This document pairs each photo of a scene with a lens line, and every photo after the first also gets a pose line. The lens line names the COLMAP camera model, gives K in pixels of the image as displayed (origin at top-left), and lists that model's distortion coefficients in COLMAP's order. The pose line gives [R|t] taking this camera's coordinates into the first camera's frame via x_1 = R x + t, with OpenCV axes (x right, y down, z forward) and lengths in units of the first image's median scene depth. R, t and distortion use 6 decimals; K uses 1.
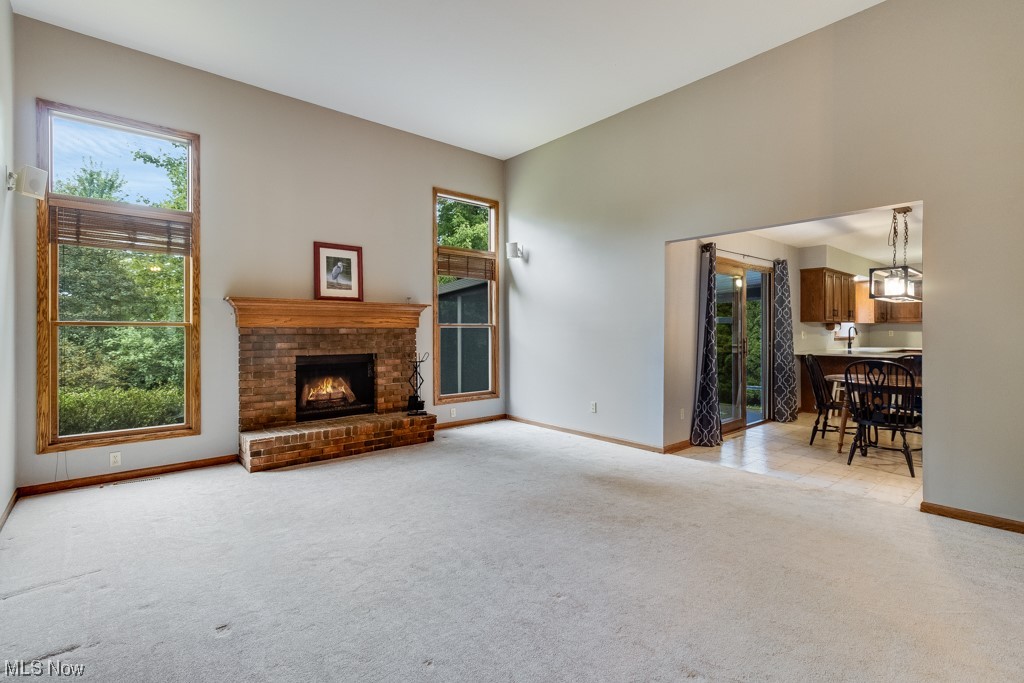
lens RADIAL K [[478.5, 0, 508.8], [0, 478.5, 327.8], [0, 0, 1]] dist [0.003029, 0.000750]
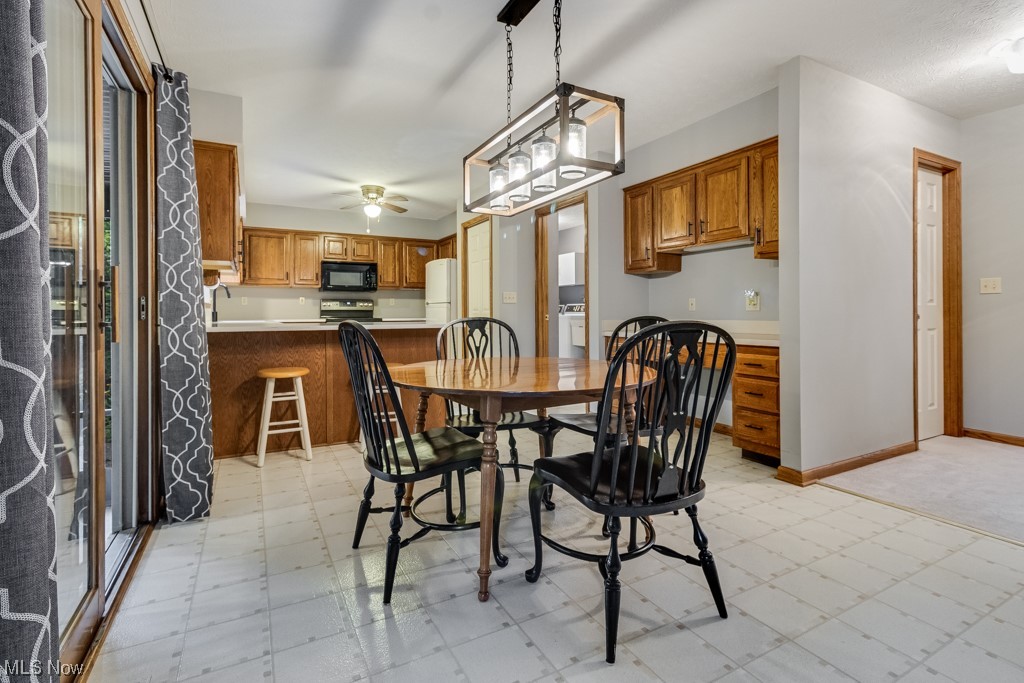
lens RADIAL K [[478.5, 0, 508.8], [0, 478.5, 327.8], [0, 0, 1]] dist [0.003029, 0.000750]
pose [[0.213981, -0.027048, 0.976463, 0.276166], [0.001159, 0.999623, 0.027436, 0.043018], [-0.976837, -0.004739, 0.213931, 0.687888]]
